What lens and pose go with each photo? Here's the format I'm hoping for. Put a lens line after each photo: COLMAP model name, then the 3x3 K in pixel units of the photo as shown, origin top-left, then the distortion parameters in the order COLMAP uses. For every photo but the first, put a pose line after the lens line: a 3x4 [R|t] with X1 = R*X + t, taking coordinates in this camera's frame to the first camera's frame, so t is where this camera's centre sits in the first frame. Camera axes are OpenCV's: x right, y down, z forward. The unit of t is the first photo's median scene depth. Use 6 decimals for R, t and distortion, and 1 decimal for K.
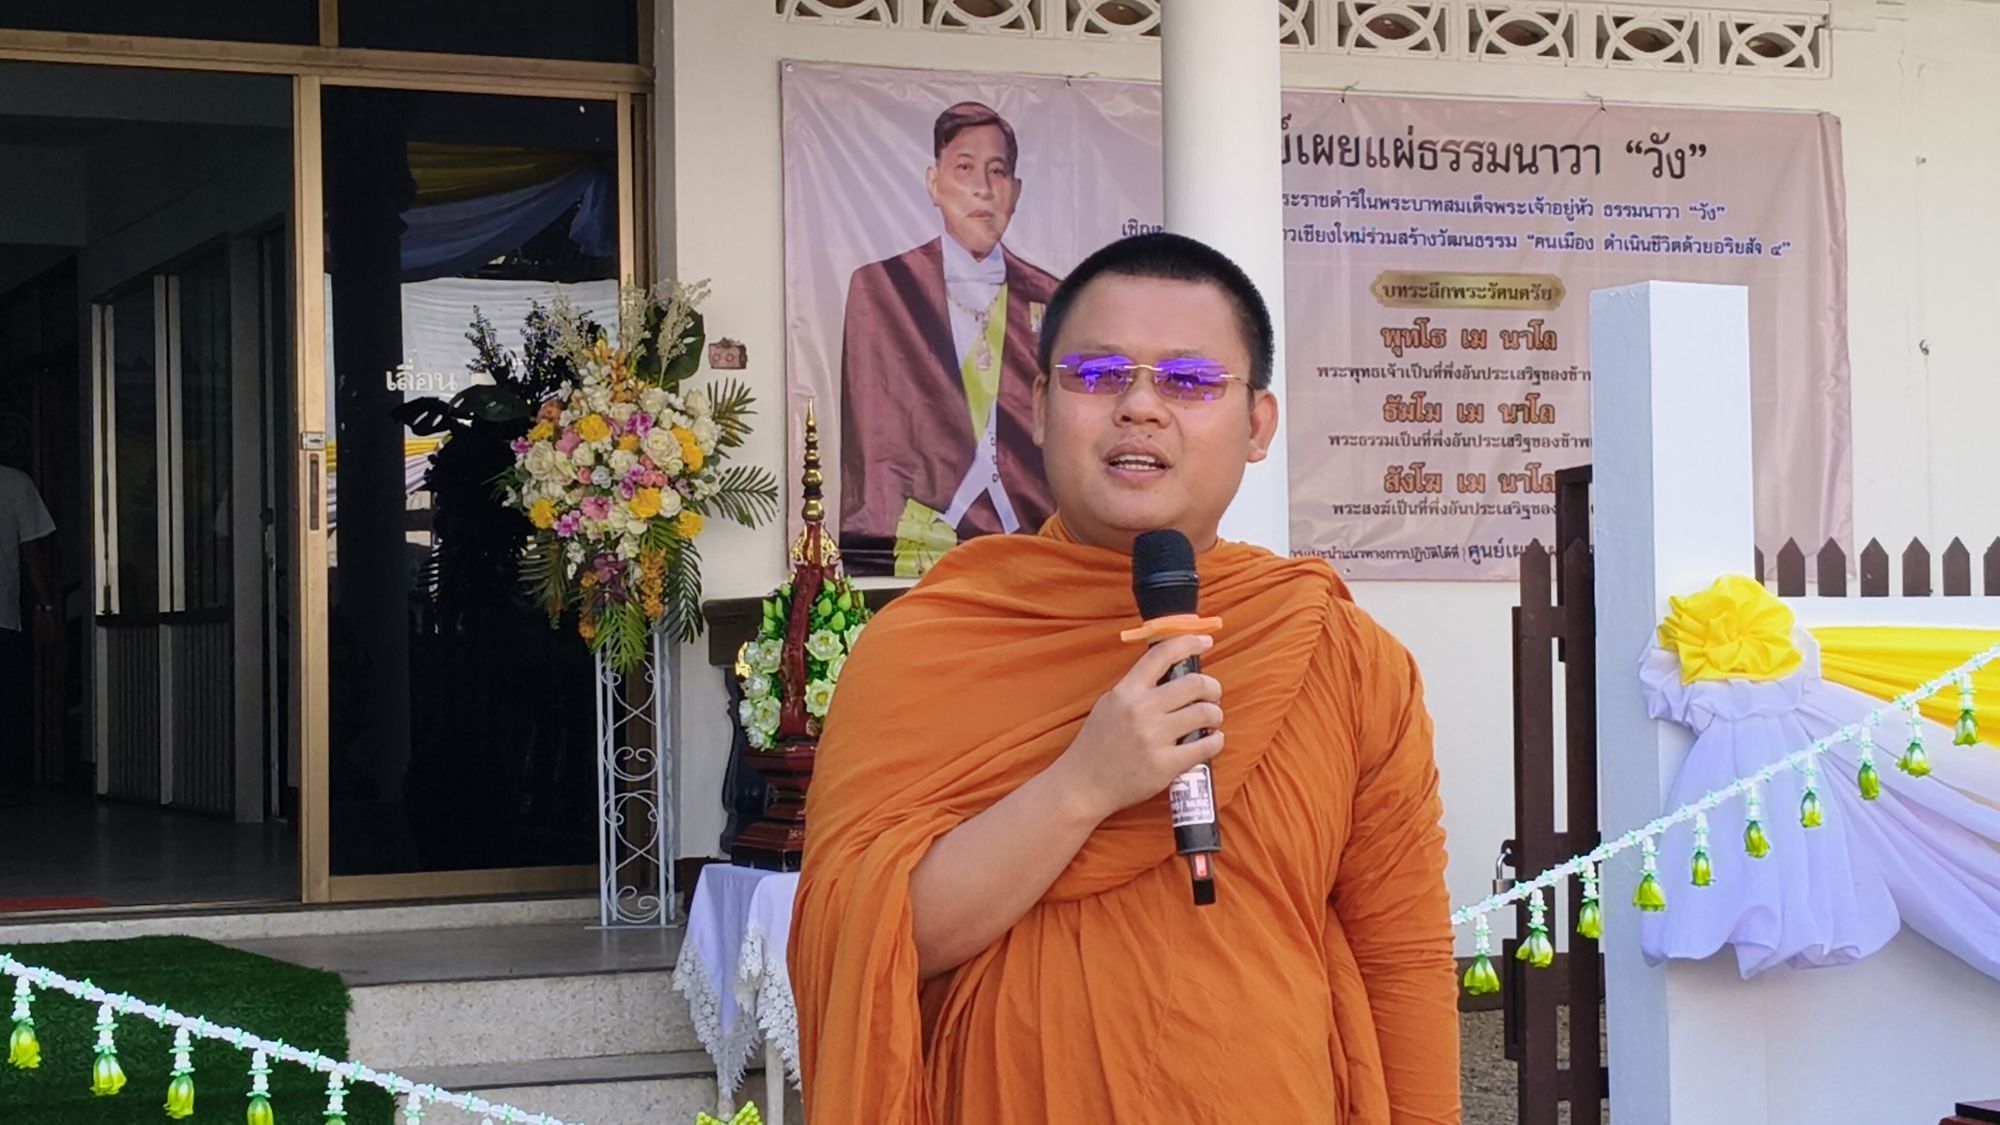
lens RADIAL K [[3437.2, 0, 1001.5], [0, 3437.2, 556.4], [0, 0, 1]] dist [0.211361, 0.000000]
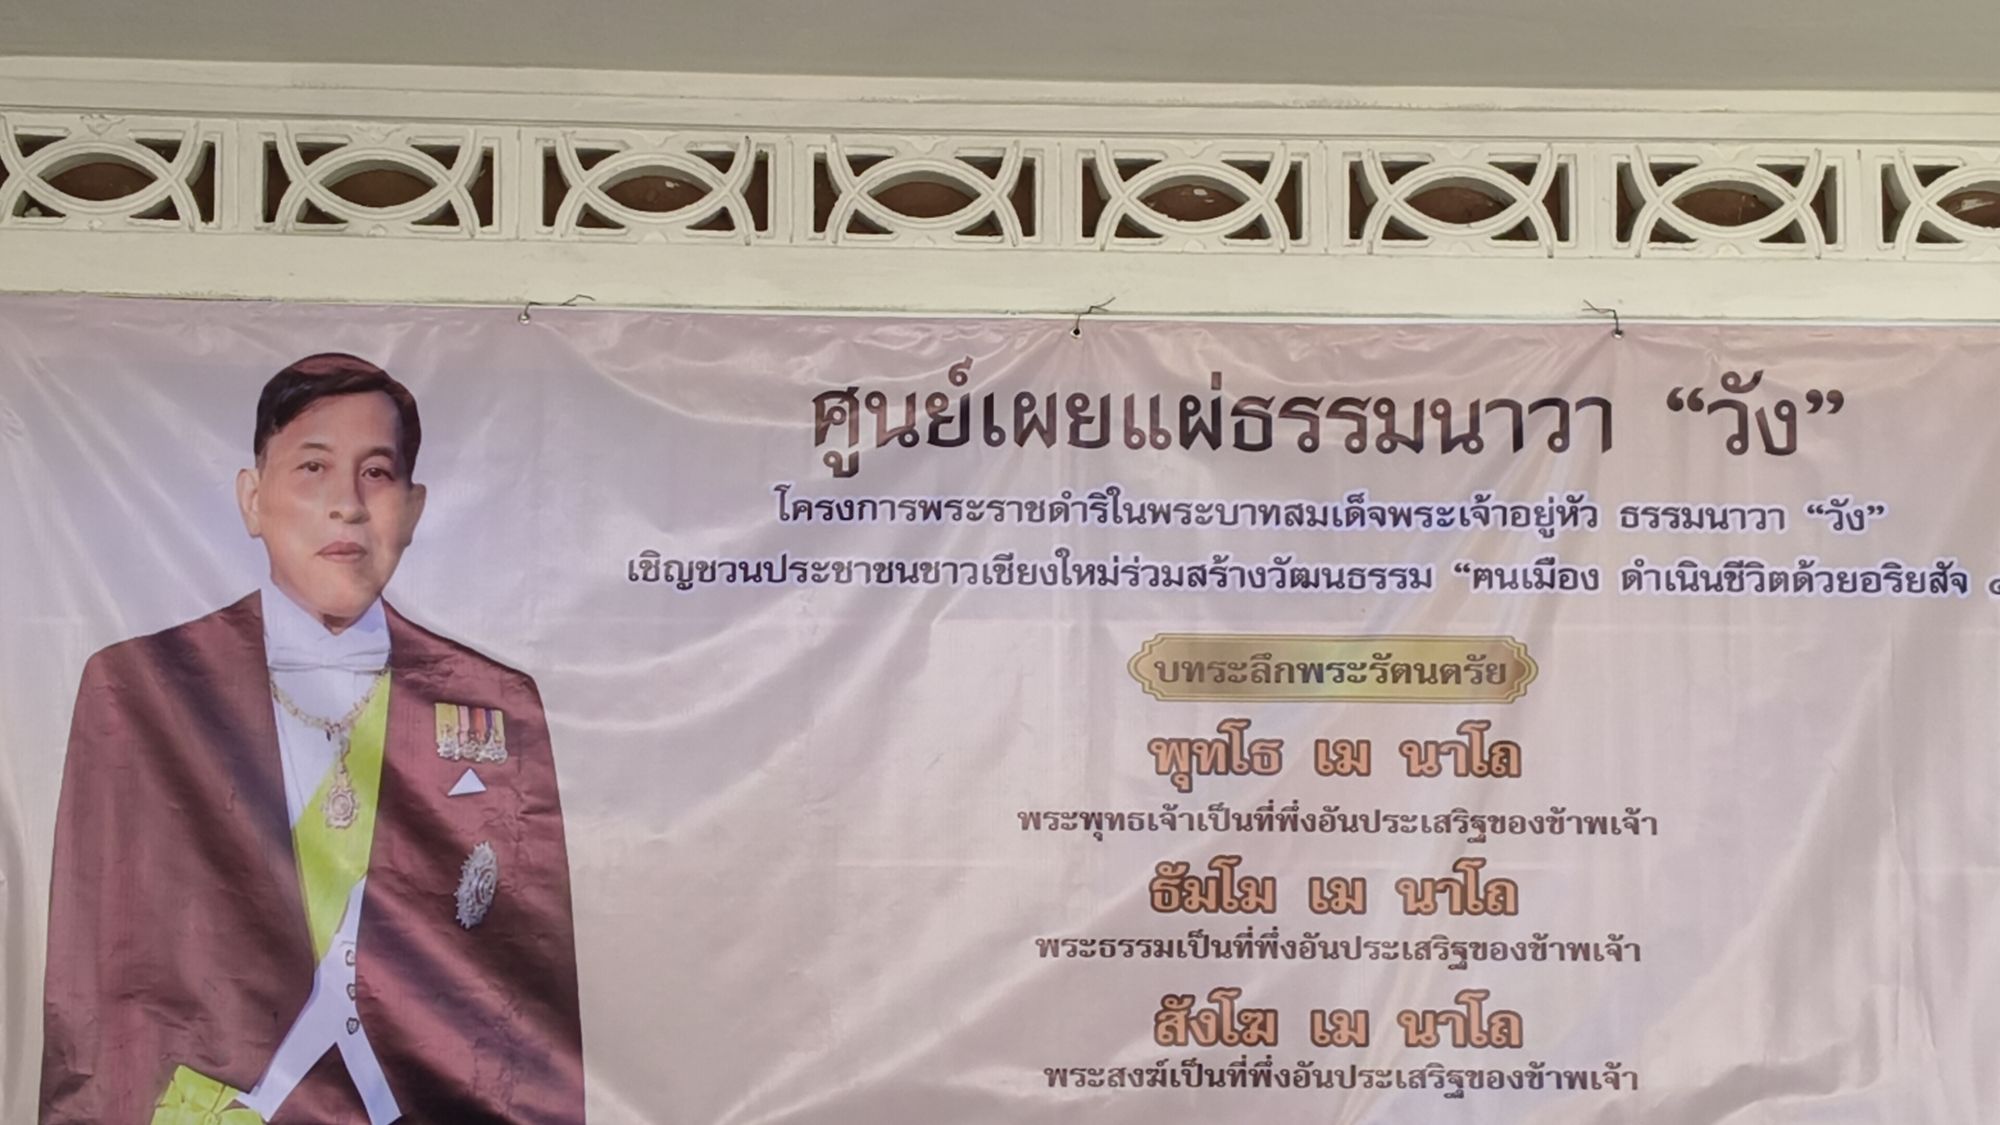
lens RADIAL K [[3545.7, 0, 1000.1], [0, 3545.7, 566.8], [0, 0, 1]] dist [0.268612, 0.000000]
pose [[0.948139, -0.020893, -0.317170, 0.264794], [-0.008021, 0.995947, -0.089584, -0.042641], [0.317756, 0.087482, 0.944128, 0.456661]]
